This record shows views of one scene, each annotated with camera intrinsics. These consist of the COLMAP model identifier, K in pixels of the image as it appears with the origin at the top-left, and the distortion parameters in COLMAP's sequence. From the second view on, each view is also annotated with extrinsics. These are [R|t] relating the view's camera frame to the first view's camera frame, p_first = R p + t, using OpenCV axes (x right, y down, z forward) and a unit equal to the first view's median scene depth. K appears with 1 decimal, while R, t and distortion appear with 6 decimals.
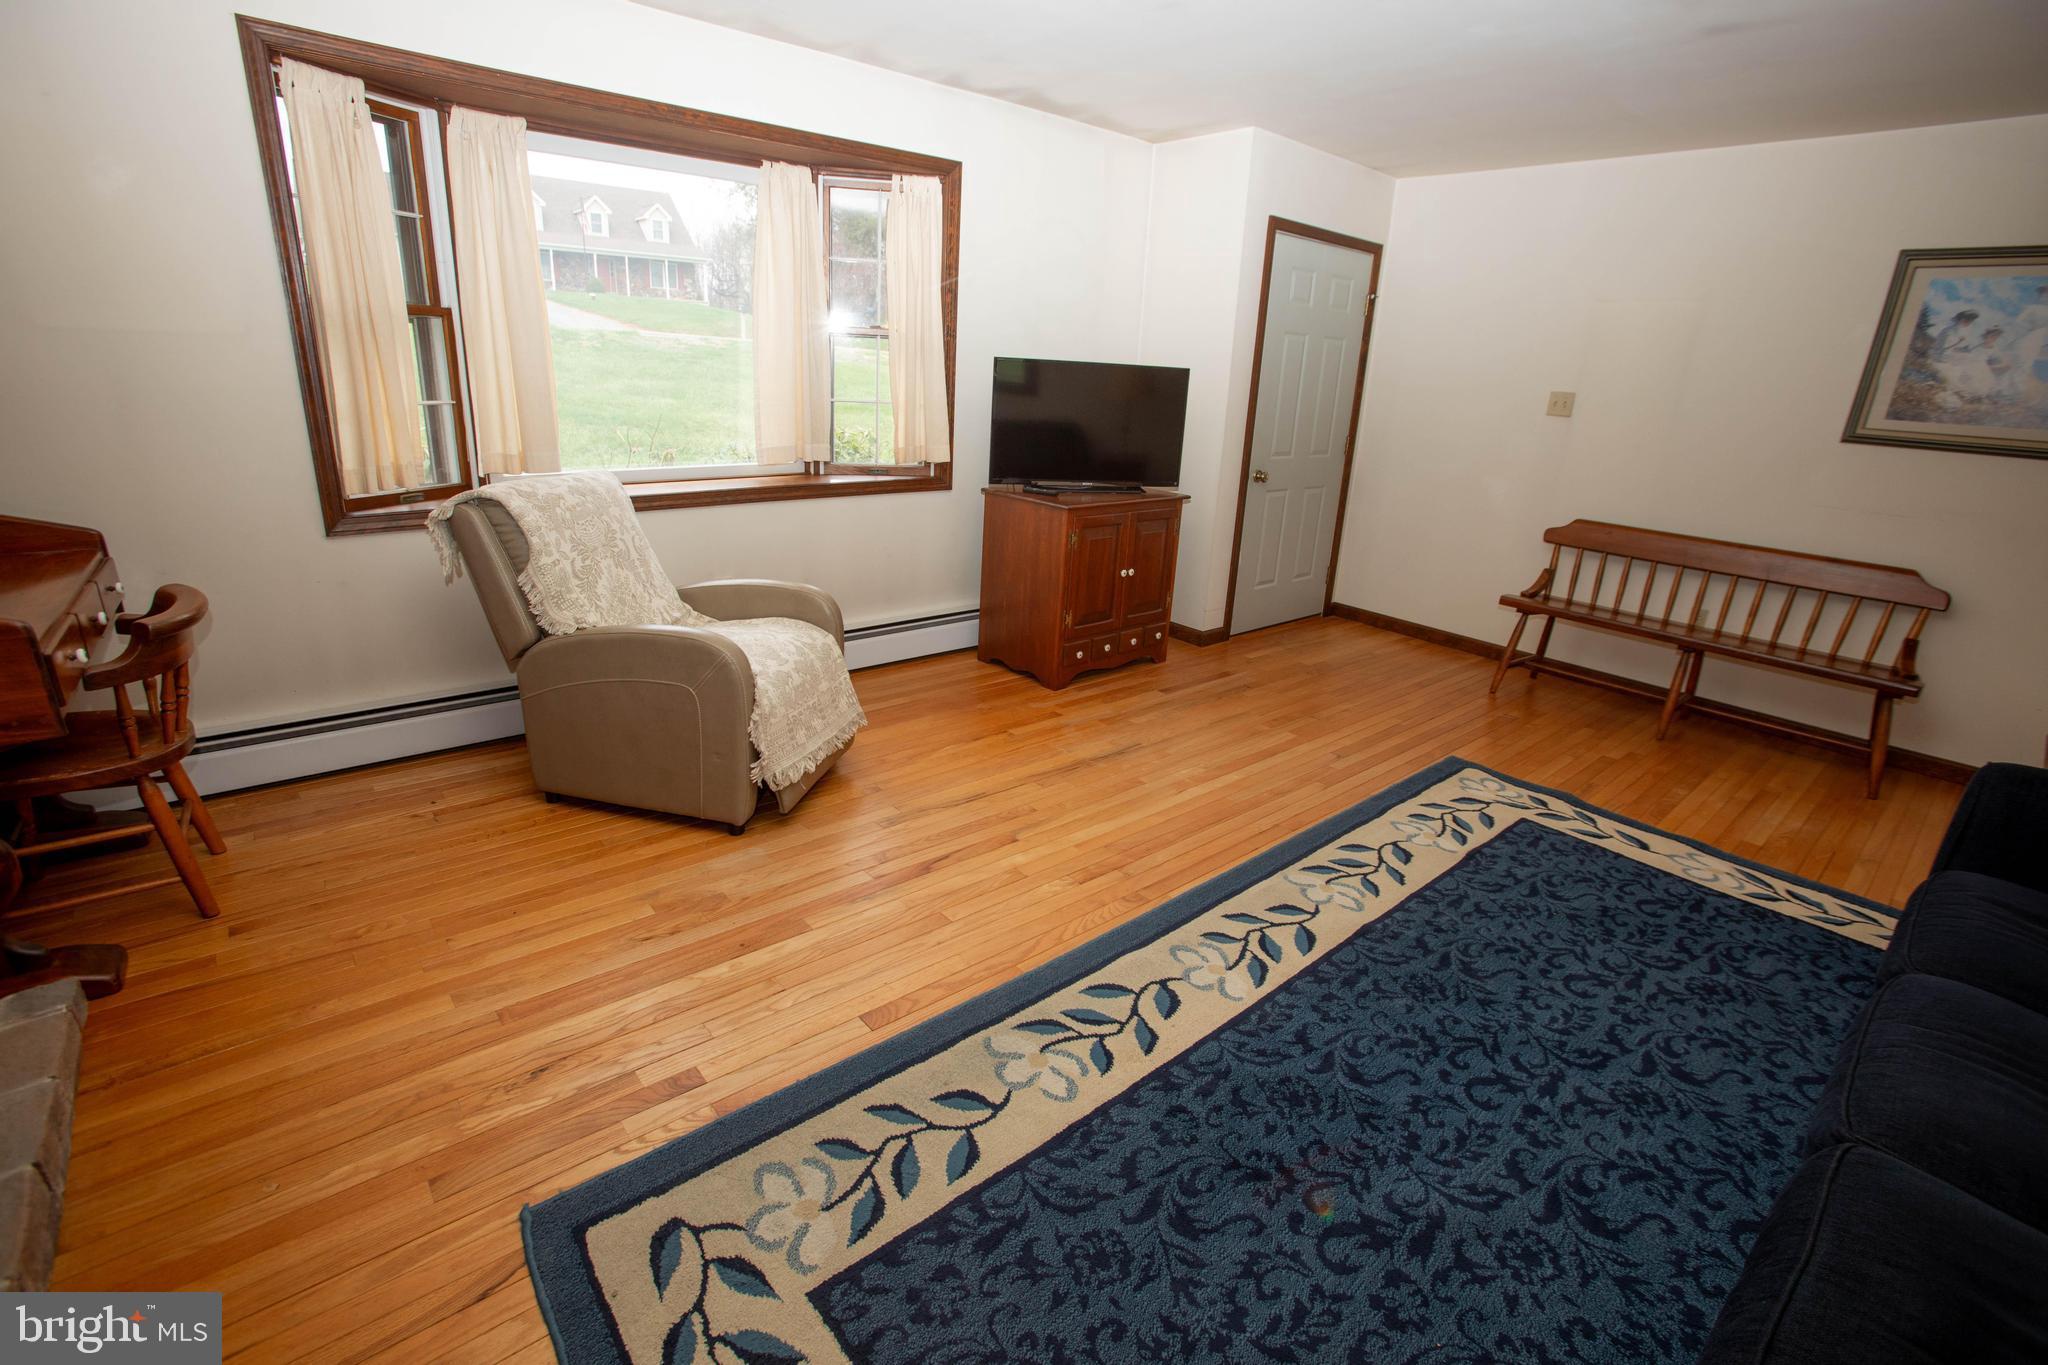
lens RADIAL K [[937.6, 0, 1024.0], [0, 937.6, 682.5], [0, 0, 1]] dist [-0.084902, 0.036468]
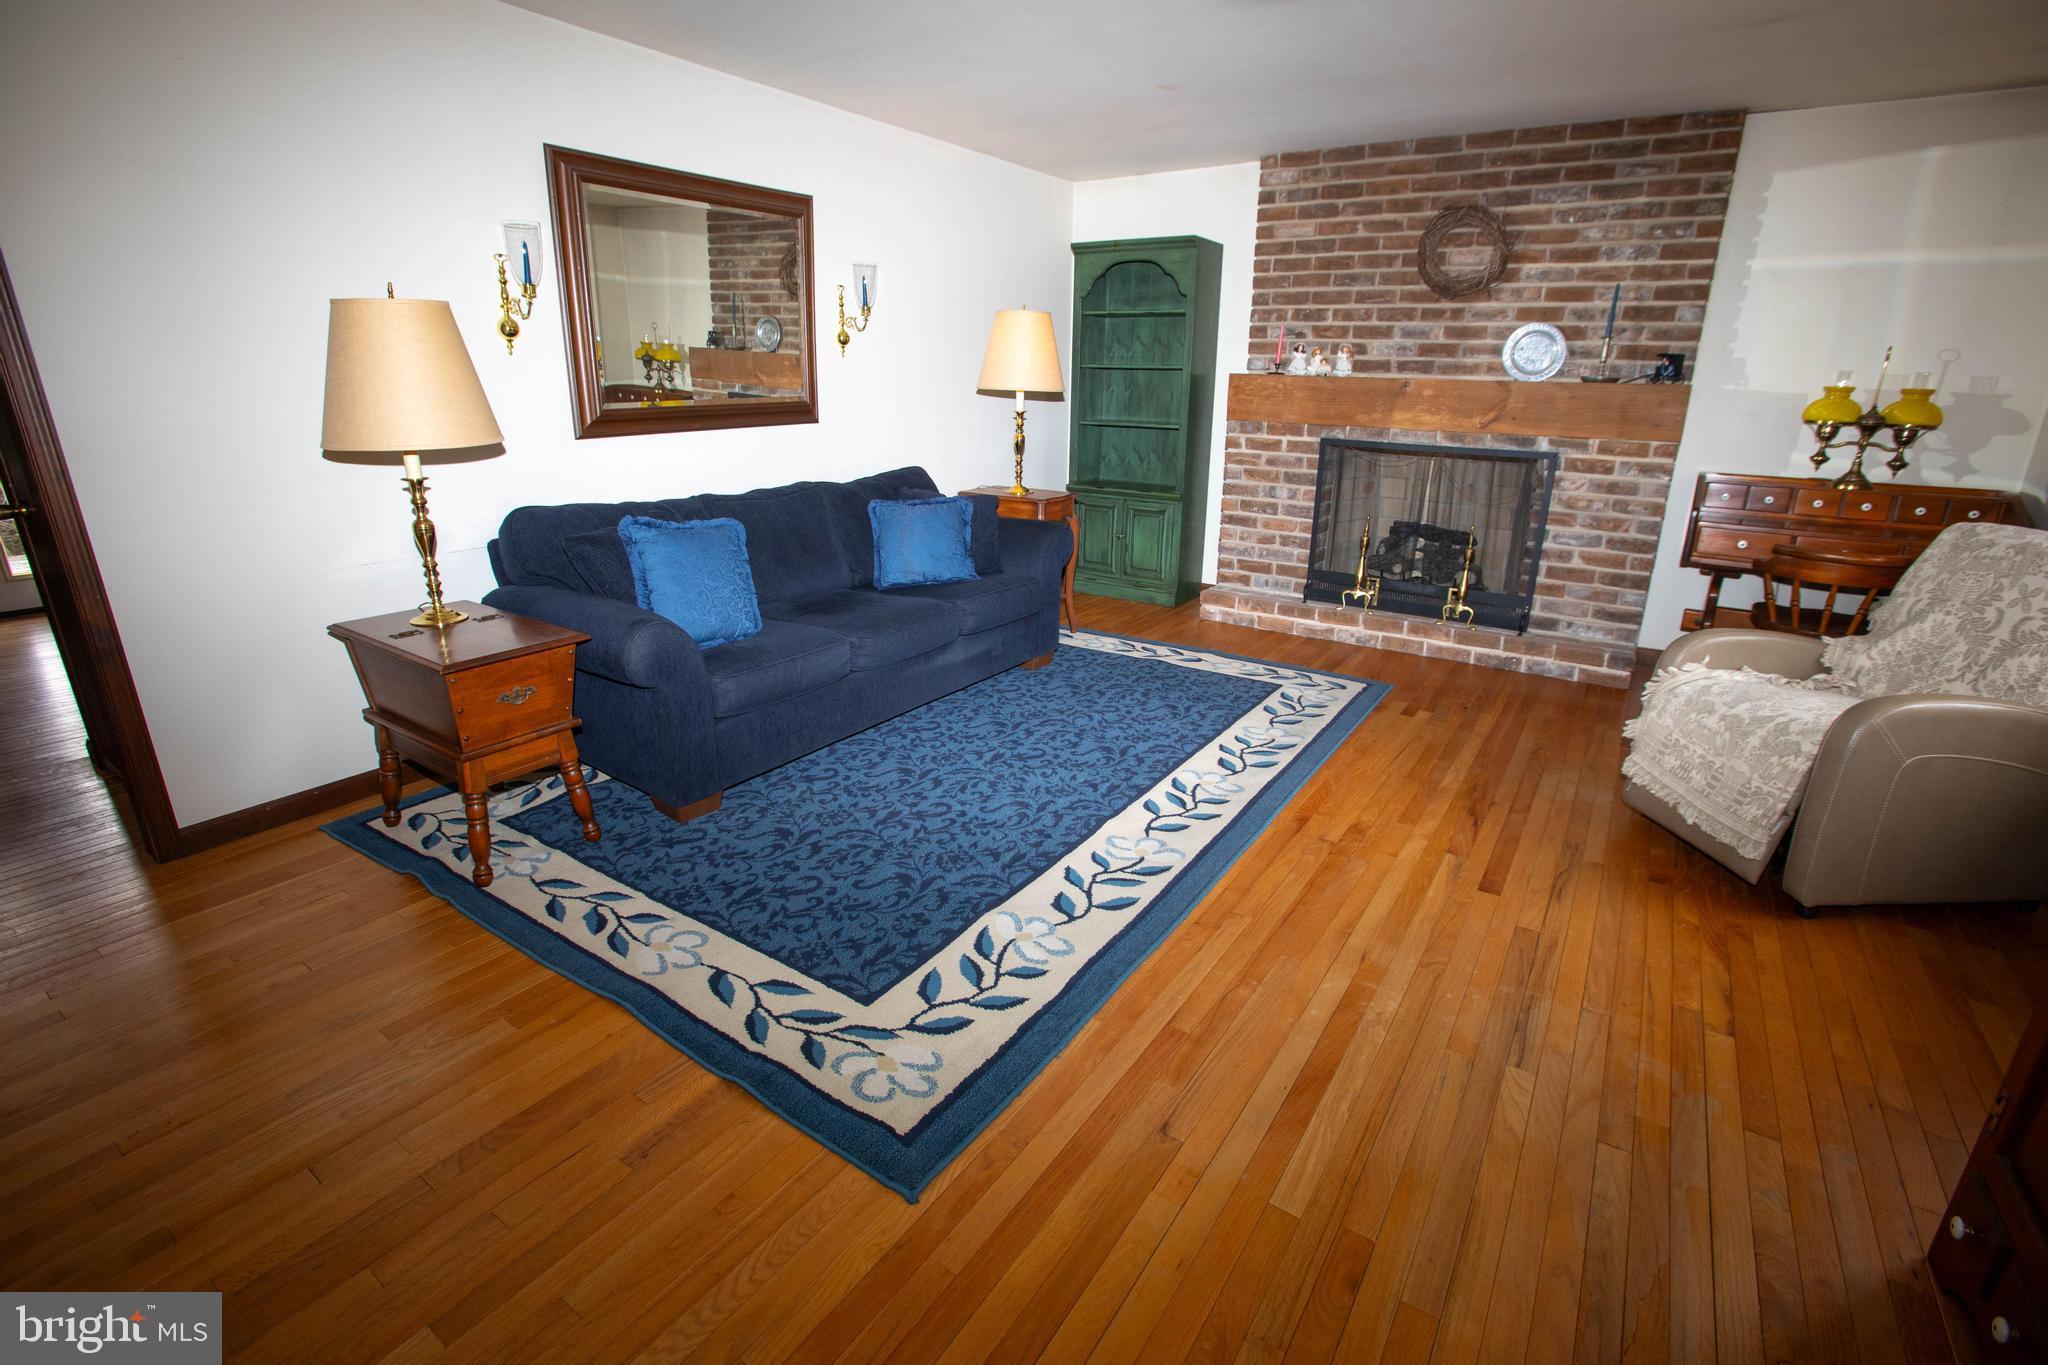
lens RADIAL K [[937.6, 0, 1024.0], [0, 937.6, 682.5], [0, 0, 1]] dist [-0.084902, 0.036468]
pose [[-0.963196, 0.025699, -0.267567, 0.708220], [-0.139940, 0.801940, 0.580783, -0.492949], [0.229498, 0.596851, -0.768830, 1.618281]]
